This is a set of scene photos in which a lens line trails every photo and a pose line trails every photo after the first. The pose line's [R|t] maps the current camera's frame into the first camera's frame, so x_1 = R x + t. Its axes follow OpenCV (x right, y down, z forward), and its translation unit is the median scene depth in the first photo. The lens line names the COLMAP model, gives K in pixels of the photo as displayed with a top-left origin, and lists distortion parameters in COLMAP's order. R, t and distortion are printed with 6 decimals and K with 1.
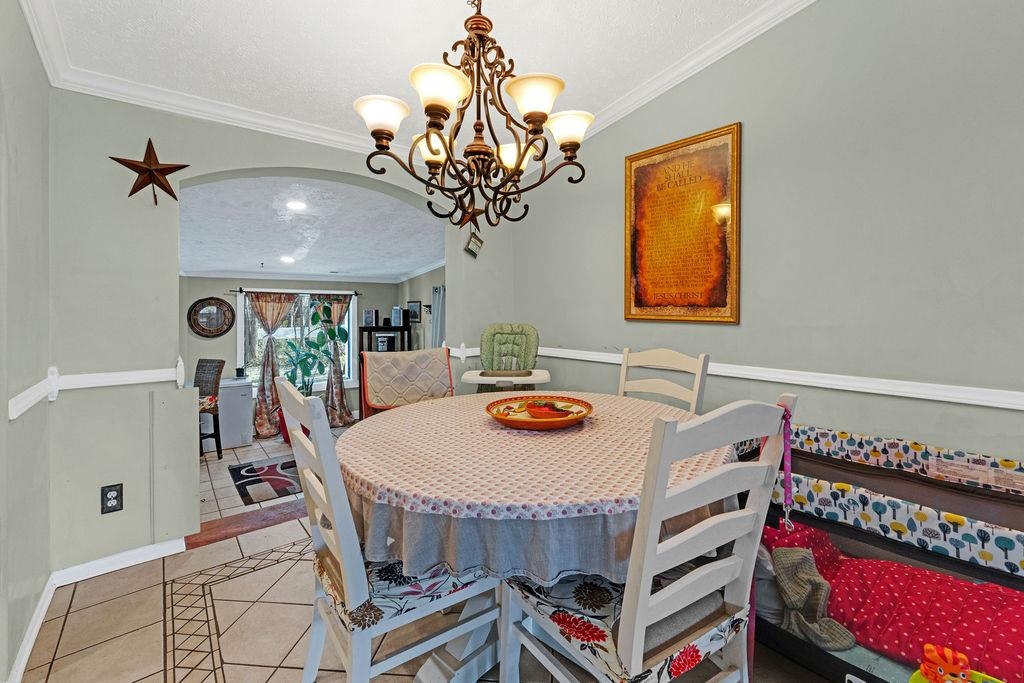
lens RADIAL K [[443.1, 0, 503.8], [0, 443.1, 305.3], [0, 0, 1]] dist [-0.008621, -0.001065]
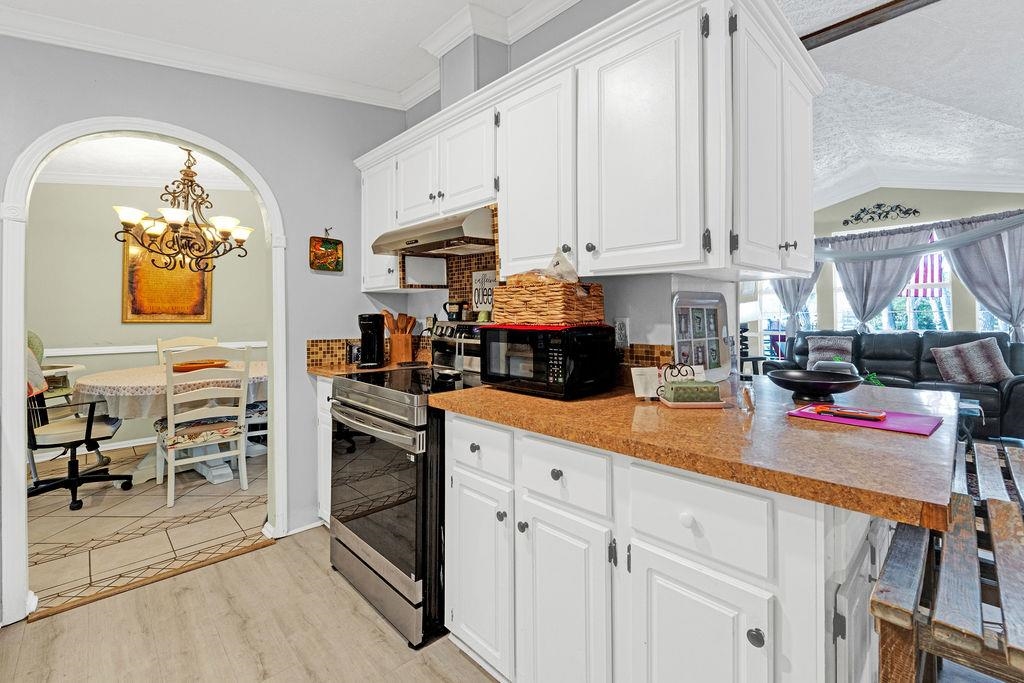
lens RADIAL K [[443.1, 0, 523.7], [0, 443.1, 312.3], [0, 0, 1]] dist [-0.008621, -0.001065]
pose [[-0.129065, 0.021964, 0.991393, -1.513808], [0.003199, 0.999759, -0.021733, 0.037237], [-0.991631, 0.000367, -0.129104, -0.165419]]
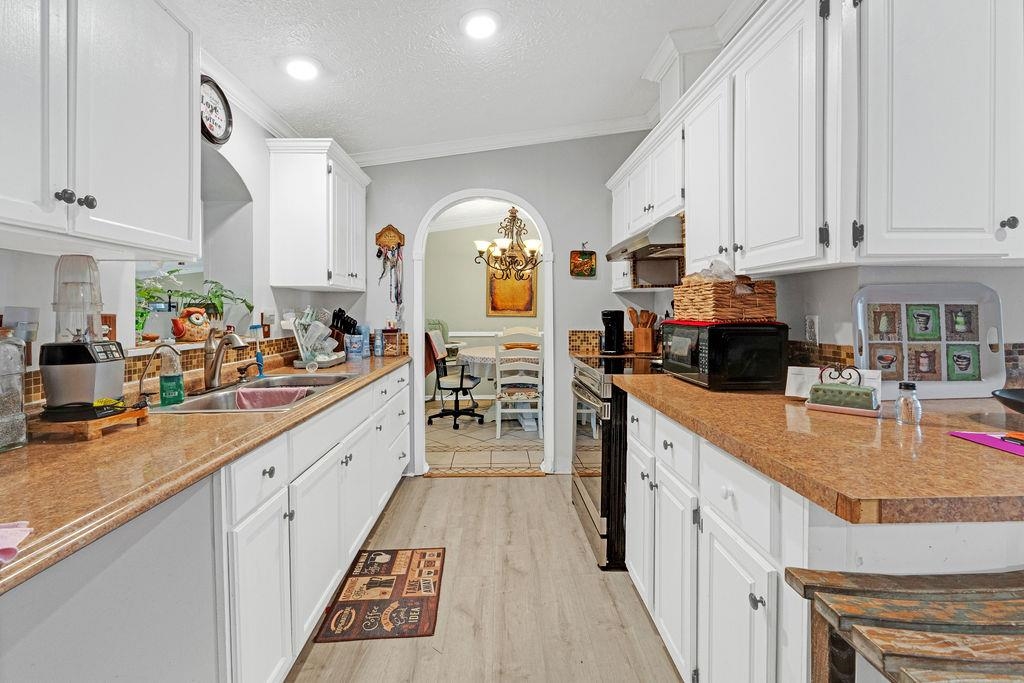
lens RADIAL K [[443.1, 0, 506.5], [0, 443.1, 314.5], [0, 0, 1]] dist [-0.008621, -0.001065]
pose [[0.587247, 0.008740, 0.809360, -1.630454], [-0.008758, 0.999952, -0.004443, 0.037068], [-0.809360, -0.004480, 0.587296, -0.433538]]
